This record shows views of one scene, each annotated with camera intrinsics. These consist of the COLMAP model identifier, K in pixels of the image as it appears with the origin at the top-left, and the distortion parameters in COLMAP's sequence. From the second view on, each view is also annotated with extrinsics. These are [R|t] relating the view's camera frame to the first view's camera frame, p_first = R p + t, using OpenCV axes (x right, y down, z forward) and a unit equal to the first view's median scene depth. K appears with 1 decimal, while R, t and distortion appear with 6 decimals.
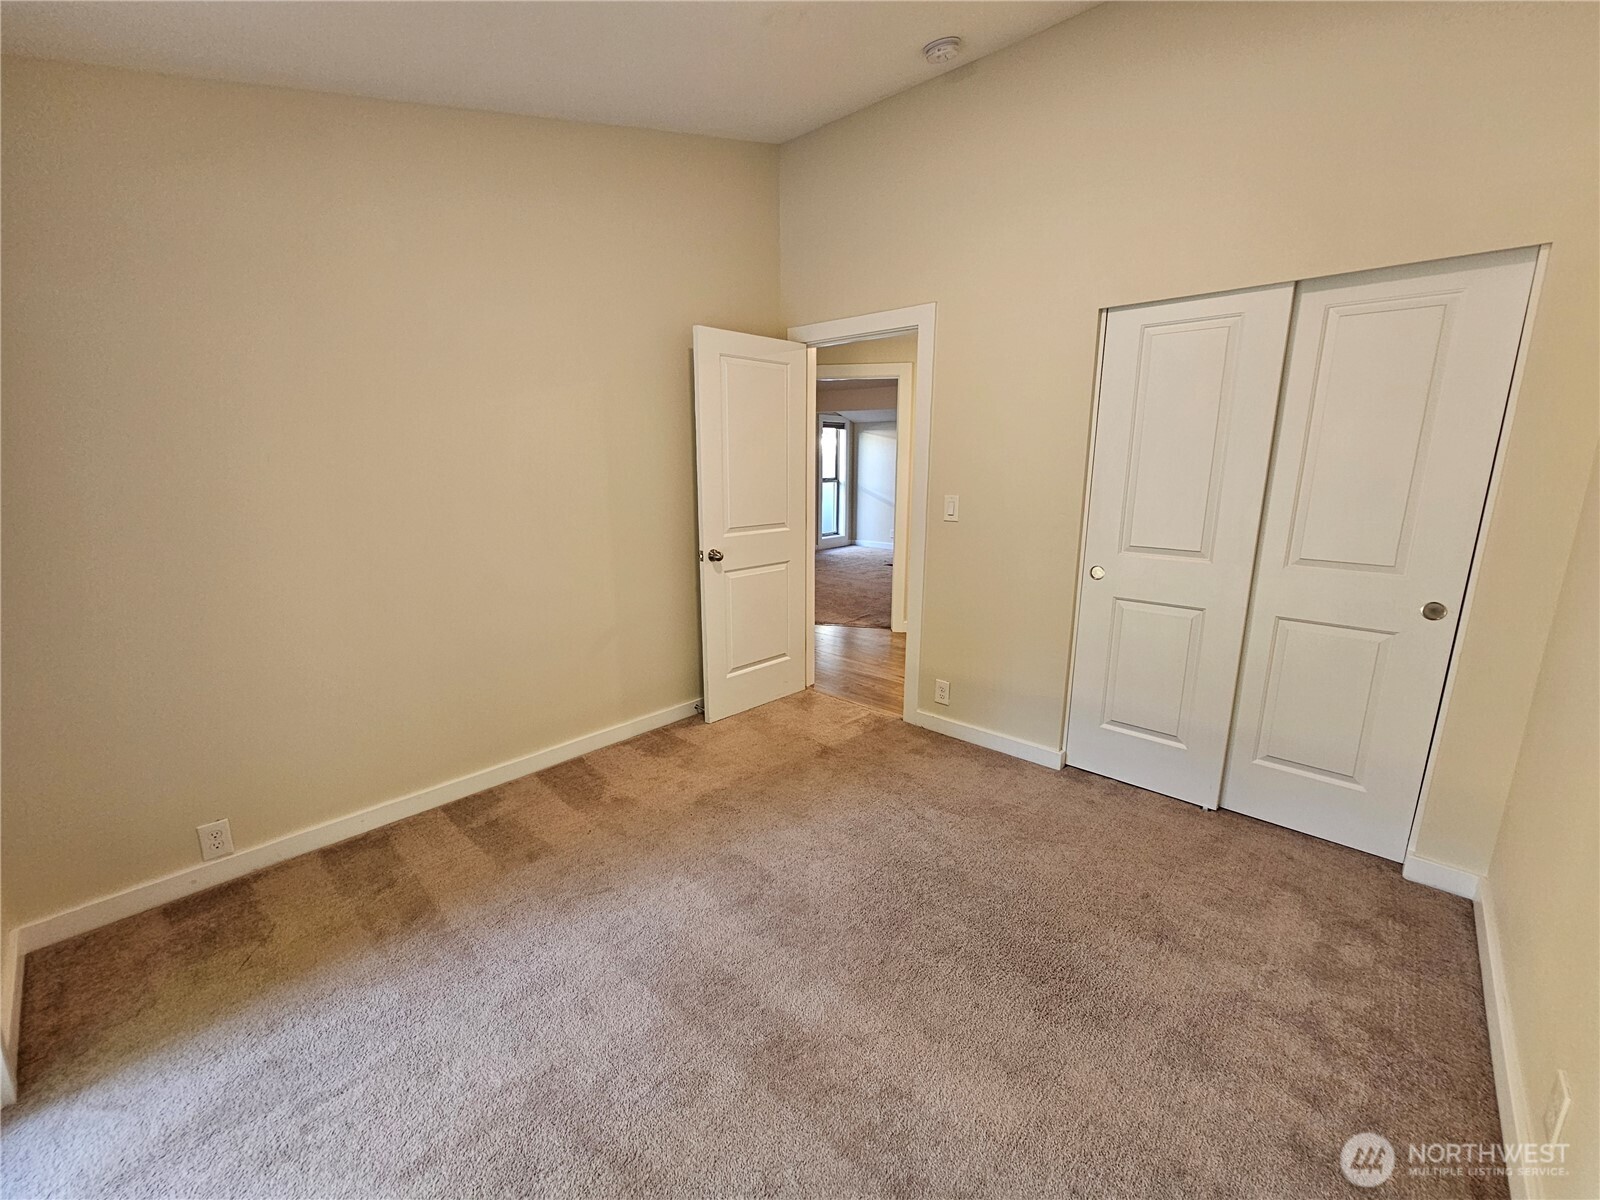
lens RADIAL K [[654.7, 0, 795.9], [0, 654.7, 598.8], [0, 0, 1]] dist [-0.002188, 0.000625]
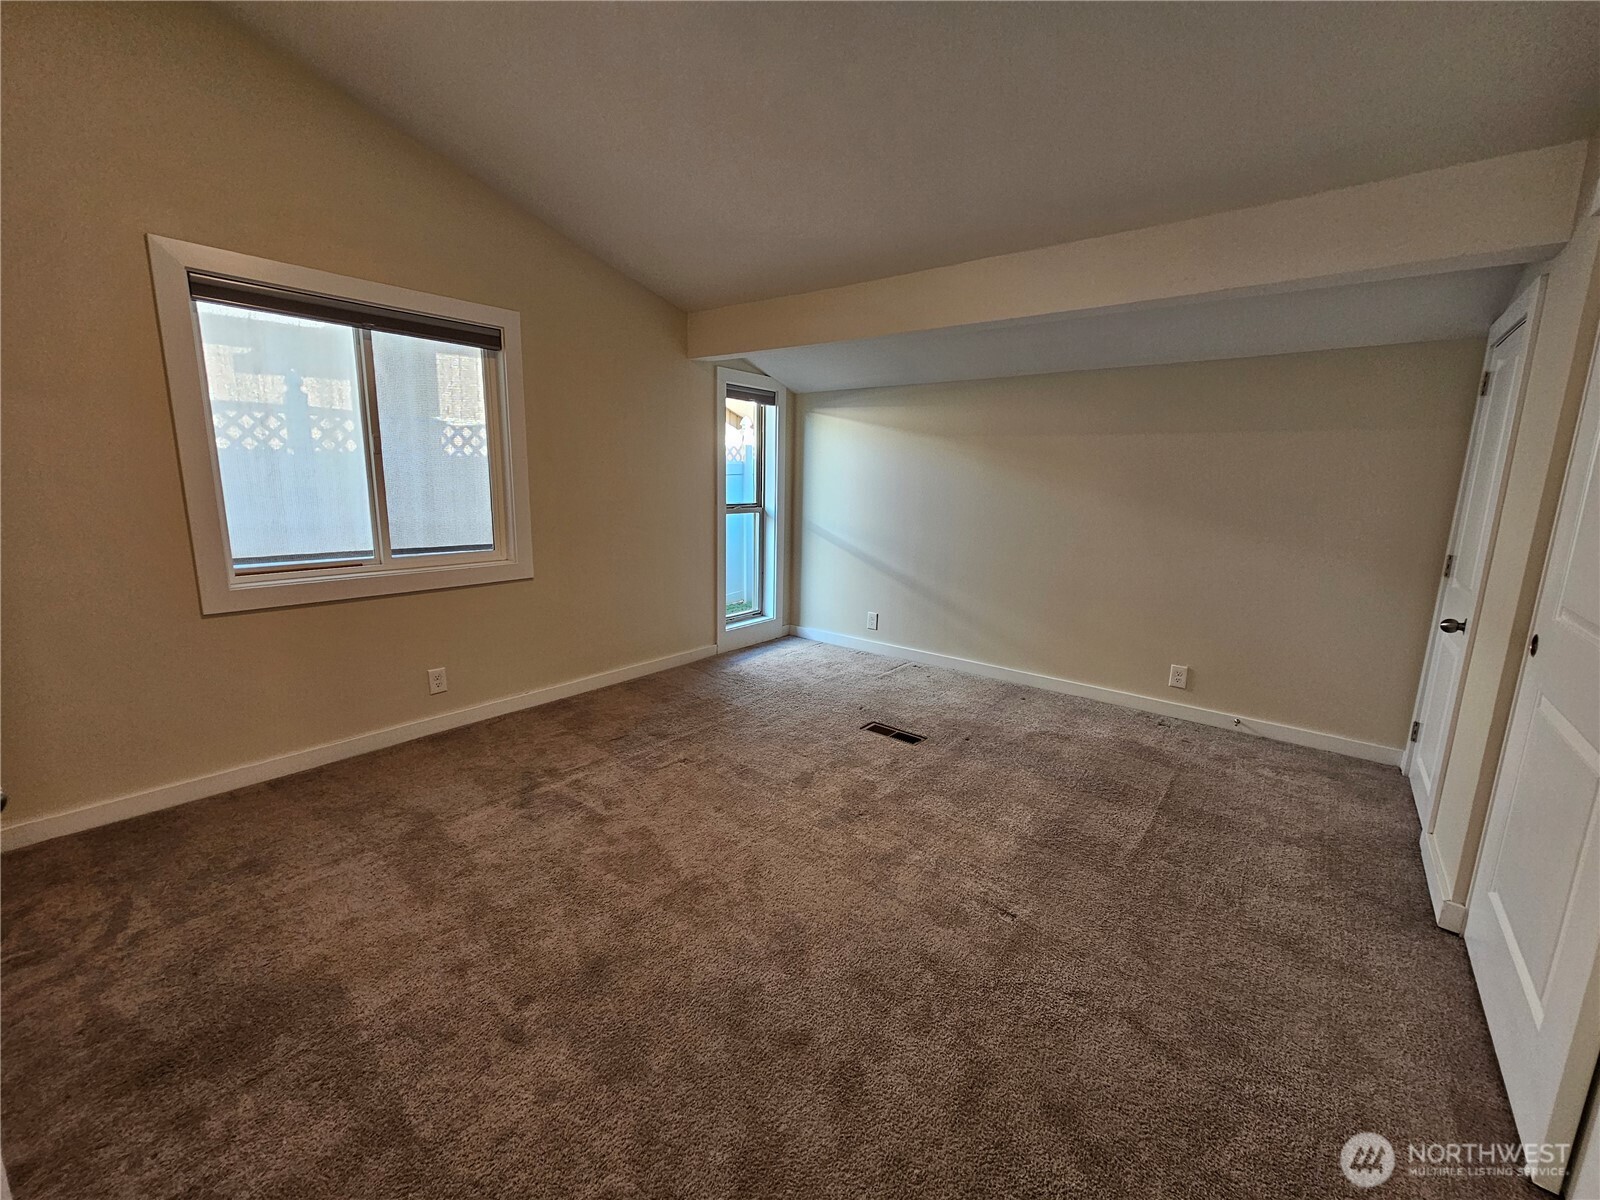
lens RADIAL K [[654.7, 0, 795.9], [0, 654.7, 598.8], [0, 0, 1]] dist [-0.002188, 0.000625]
pose [[0.996696, 0.007669, 0.080865, 0.051905], [-0.004921, 0.999406, -0.034119, -0.099399], [-0.081079, 0.033608, 0.996141, 0.525185]]
